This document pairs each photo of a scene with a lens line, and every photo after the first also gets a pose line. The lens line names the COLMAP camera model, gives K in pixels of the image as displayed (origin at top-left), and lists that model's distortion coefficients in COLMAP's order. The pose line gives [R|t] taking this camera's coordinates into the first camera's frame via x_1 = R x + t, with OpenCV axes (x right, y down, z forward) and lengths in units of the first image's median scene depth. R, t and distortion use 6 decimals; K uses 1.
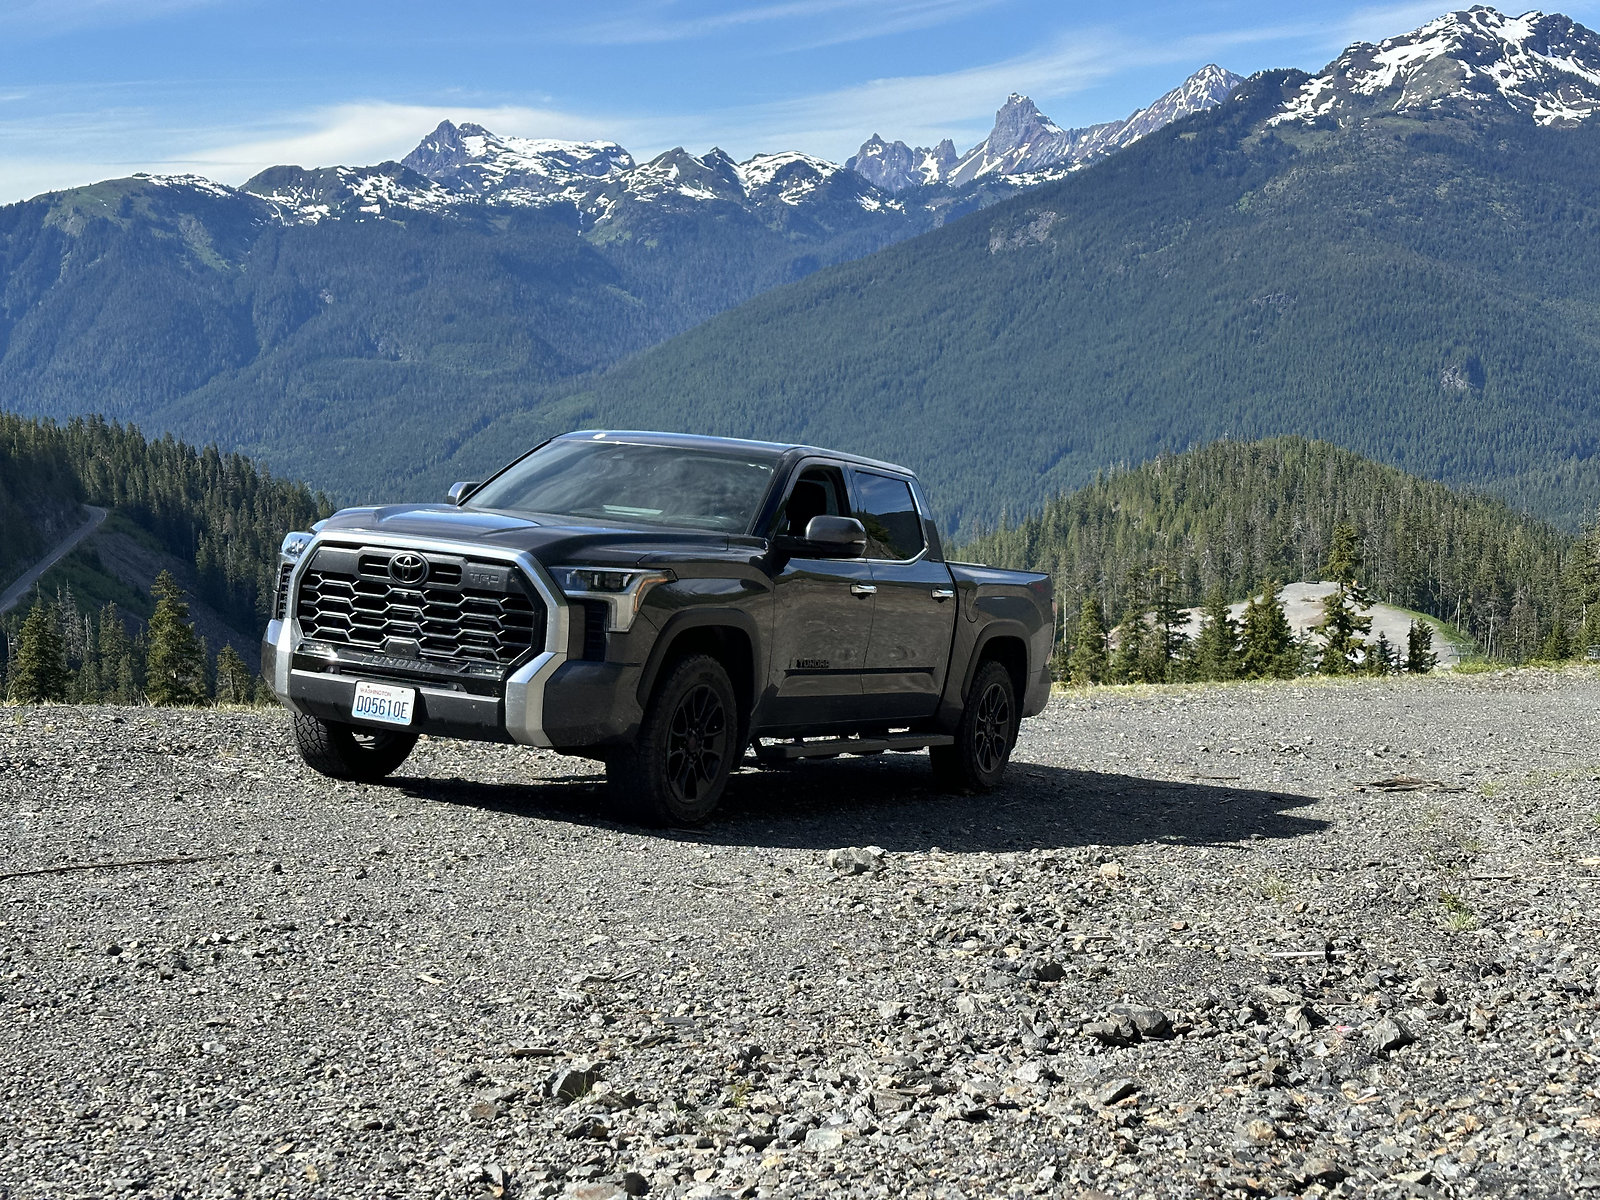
lens RADIAL K [[2168.6, 0, 796.6], [0, 2168.6, 720.2], [0, 0, 1]] dist [0.052376, 0.000000]
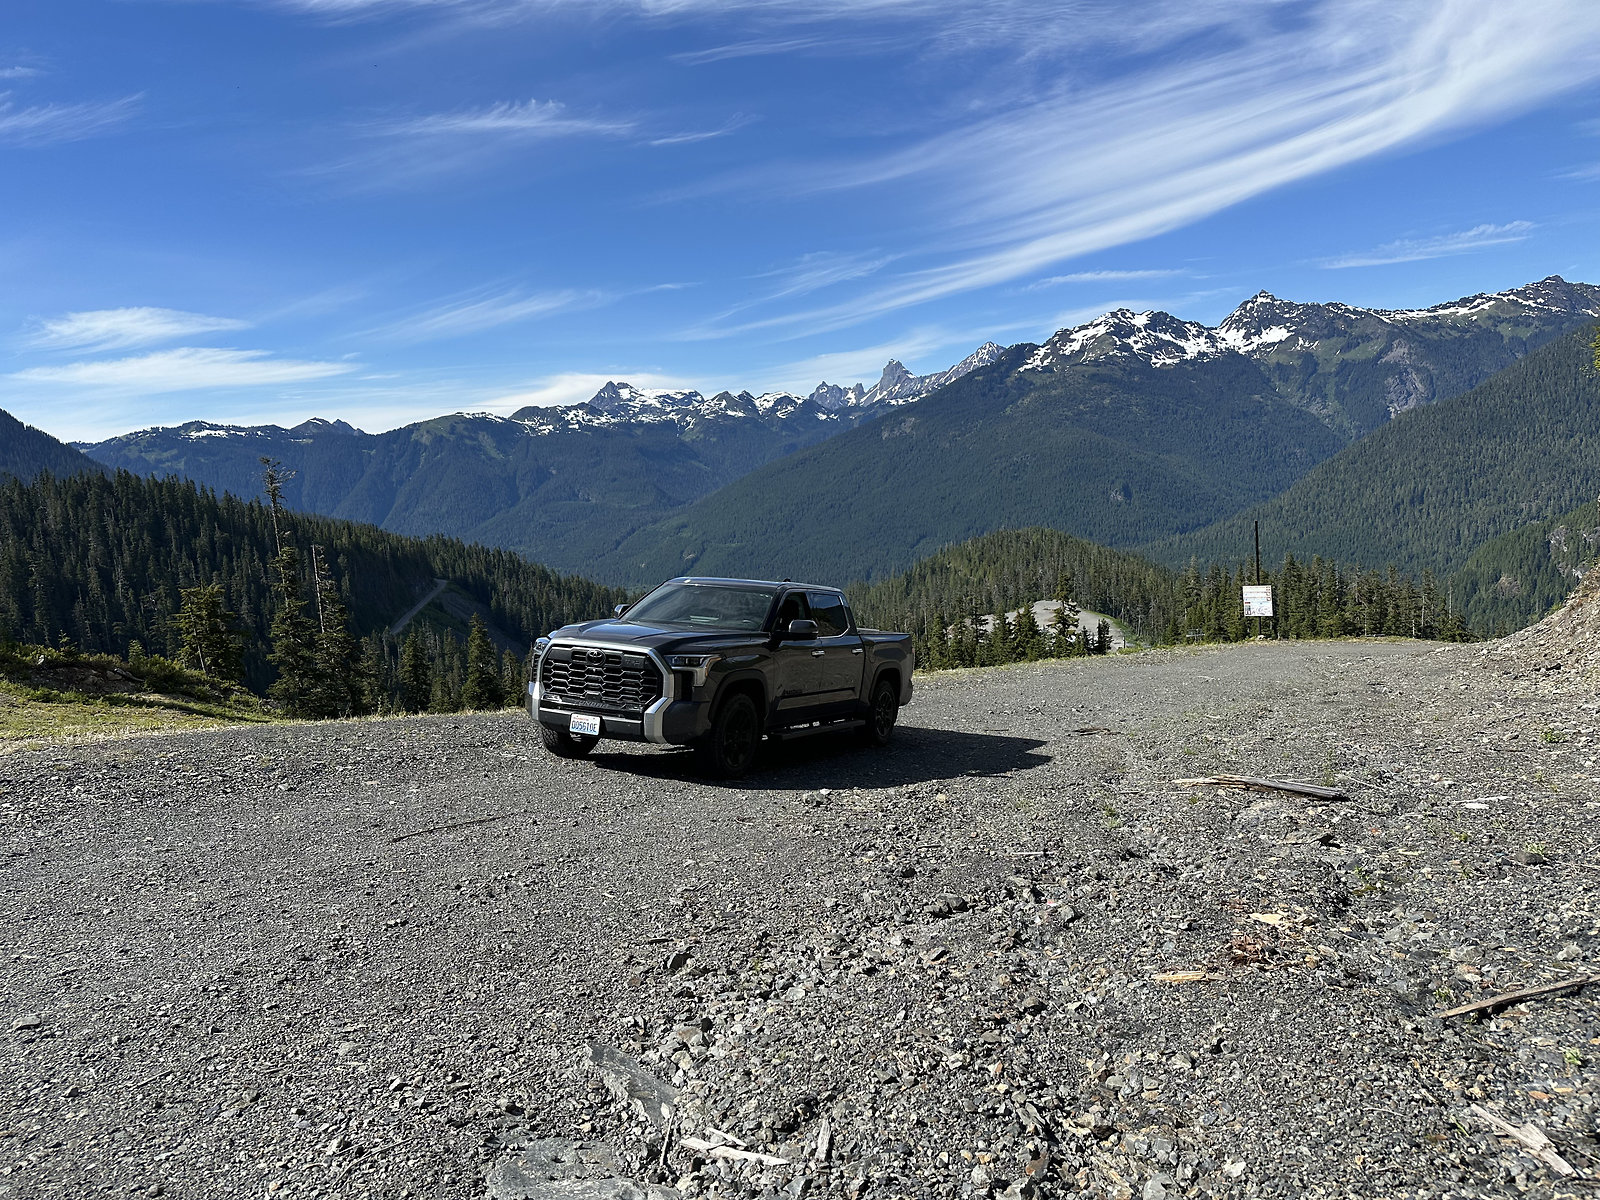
lens RADIAL K [[1114.2, 0, 789.7], [0, 1114.2, 600.5], [0, 0, 1]] dist [0.057405, -0.064509]
pose [[0.999478, -0.031338, -0.007906, 0.014545], [0.031123, 0.999176, -0.026033, -0.086649], [0.008716, 0.025774, 0.999630, -0.052668]]
